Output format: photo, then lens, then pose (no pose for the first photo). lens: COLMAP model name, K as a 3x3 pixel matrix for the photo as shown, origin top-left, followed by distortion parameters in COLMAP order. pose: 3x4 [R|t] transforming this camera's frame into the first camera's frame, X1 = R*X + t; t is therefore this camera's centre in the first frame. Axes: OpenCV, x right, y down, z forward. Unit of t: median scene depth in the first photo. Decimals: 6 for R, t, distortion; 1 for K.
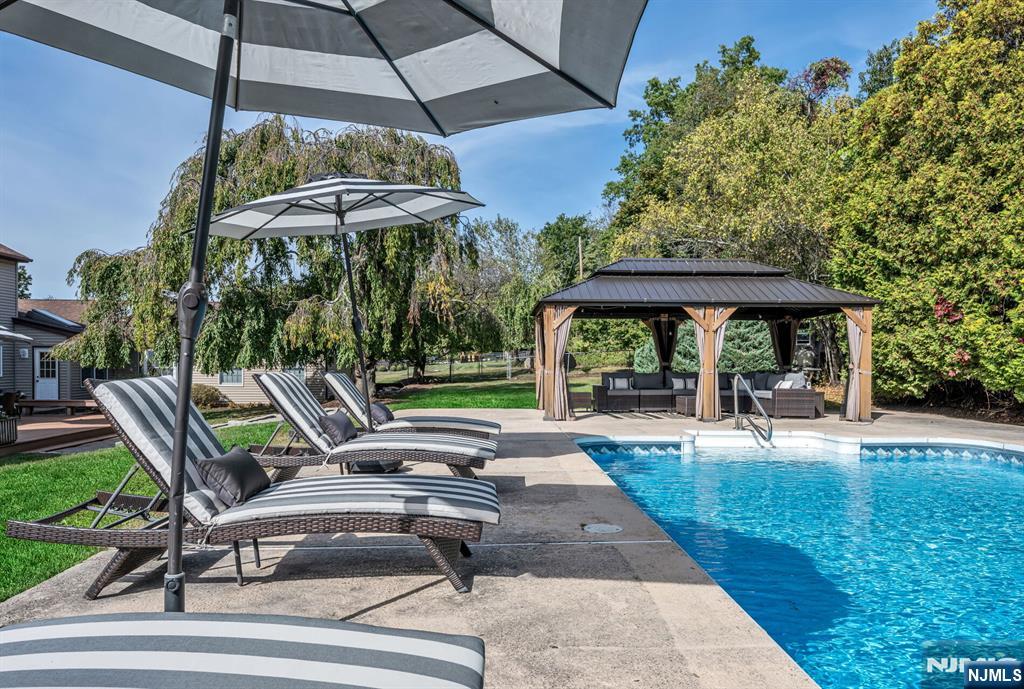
lens RADIAL K [[682.7, 0, 512.7], [0, 682.7, 348.4], [0, 0, 1]] dist [-0.005100, 0.000166]
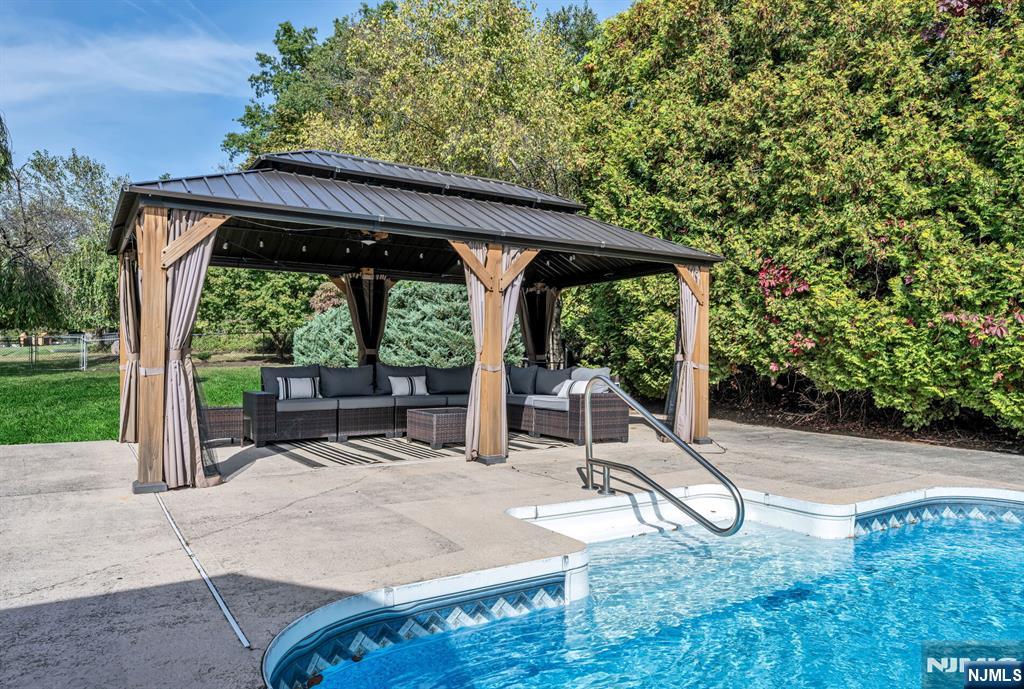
lens RADIAL K [[682.7, 0, 513.4], [0, 682.7, 350.2], [0, 0, 1]] dist [-0.005100, 0.000166]
pose [[0.854798, 0.005656, 0.518930, 0.023109], [-0.017924, 0.999666, 0.018629, 0.008878], [-0.518651, -0.025225, 0.854614, 0.459970]]
